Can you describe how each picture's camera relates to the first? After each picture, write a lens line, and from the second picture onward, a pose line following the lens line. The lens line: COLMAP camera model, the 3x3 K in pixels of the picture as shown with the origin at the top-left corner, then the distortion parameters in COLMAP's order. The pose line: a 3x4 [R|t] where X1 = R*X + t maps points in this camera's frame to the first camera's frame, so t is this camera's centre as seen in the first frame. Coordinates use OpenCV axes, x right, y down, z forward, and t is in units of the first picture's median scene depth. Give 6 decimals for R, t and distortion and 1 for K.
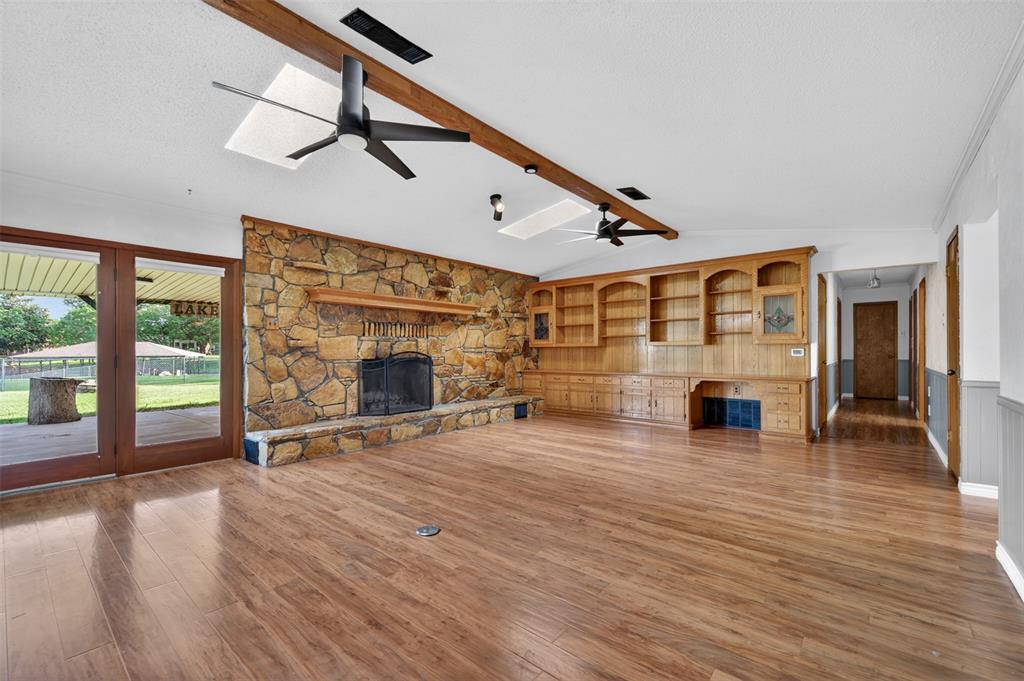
lens RADIAL K [[434.9, 0, 497.2], [0, 434.9, 346.7], [0, 0, 1]] dist [0.007654, -0.001554]
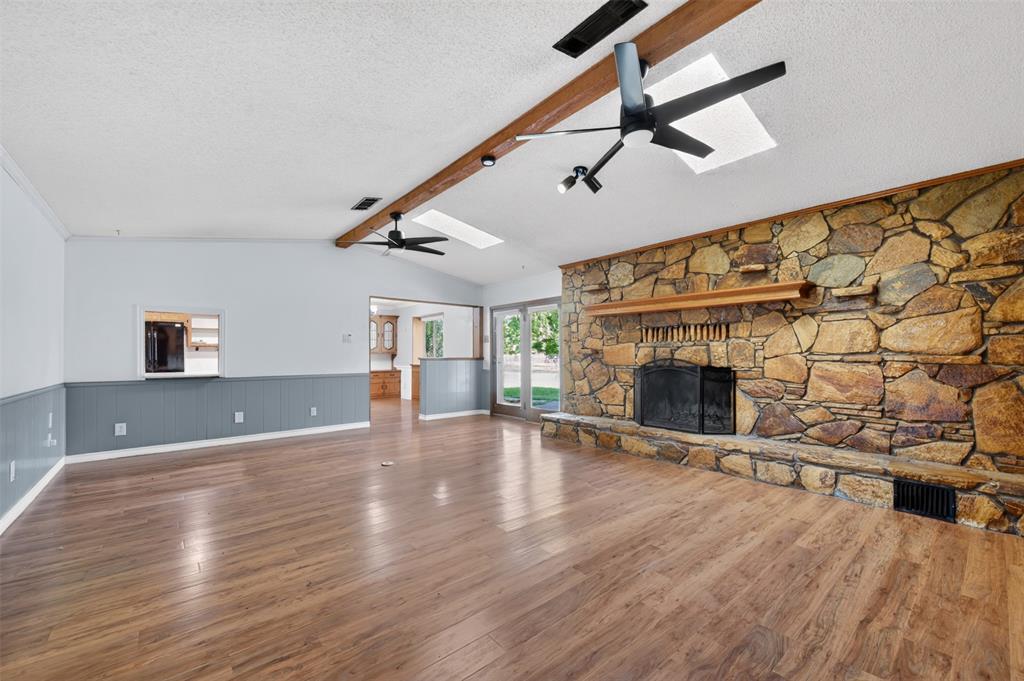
lens RADIAL K [[399.7, 0, 506.4], [0, 399.7, 353.6], [0, 0, 1]] dist [0.007513, -0.002738]
pose [[-0.144403, -0.002405, -0.989516, 0.677103], [0.009073, 0.999952, -0.003754, 0.001176], [0.989477, -0.009520, -0.144374, 0.863490]]
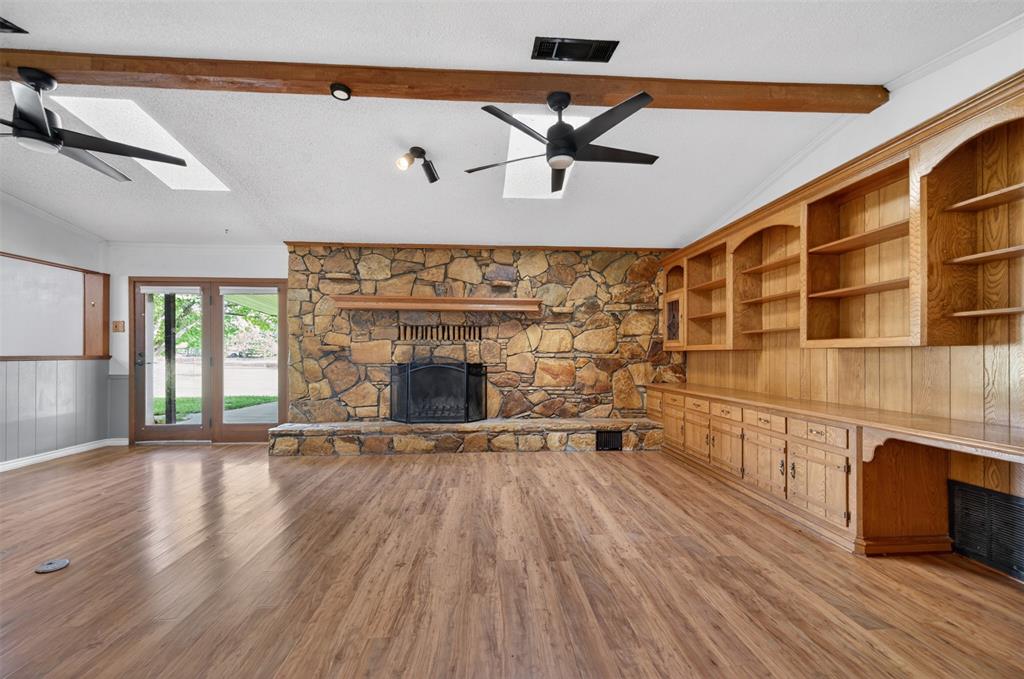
lens RADIAL K [[399.7, 0, 500.9], [0, 399.7, 351.6], [0, 0, 1]] dist [0.007513, -0.002738]
pose [[0.704641, 0.000806, -0.709563, 0.526009], [0.001811, 0.999994, 0.002935, -0.000883], [0.709561, -0.003353, 0.704636, 0.548203]]
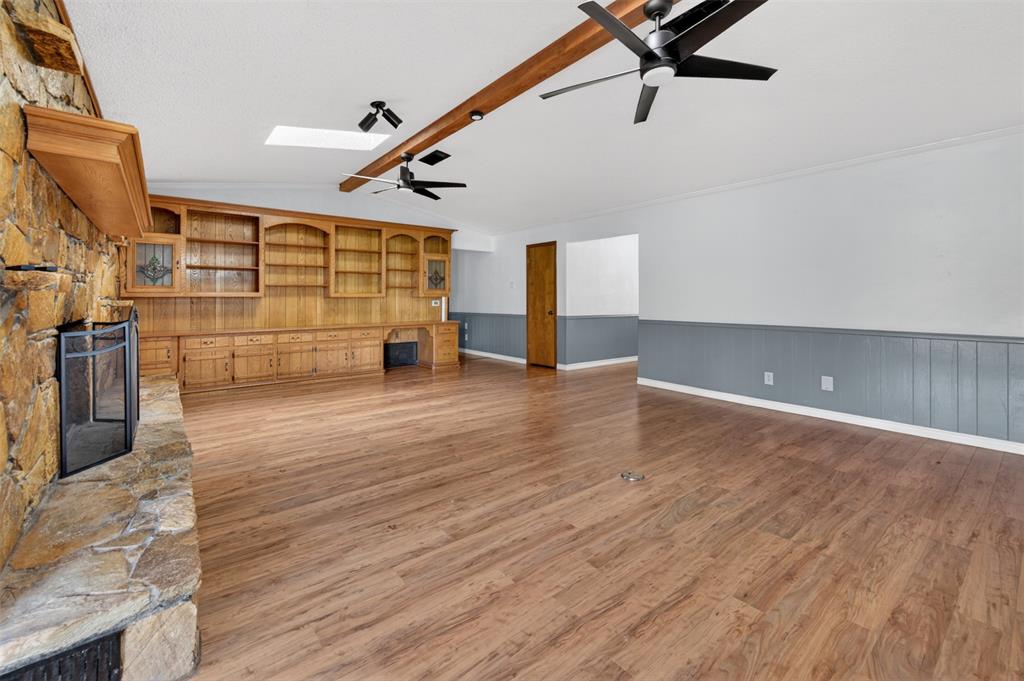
lens RADIAL K [[434.9, 0, 499.9], [0, 434.9, 296.4], [0, 0, 1]] dist [0.007654, -0.001554]
pose [[0.181690, 0.011815, 0.983285, -0.639152], [-0.008353, 0.999910, -0.010472, 0.003766], [-0.983320, -0.006311, 0.181773, 0.577085]]
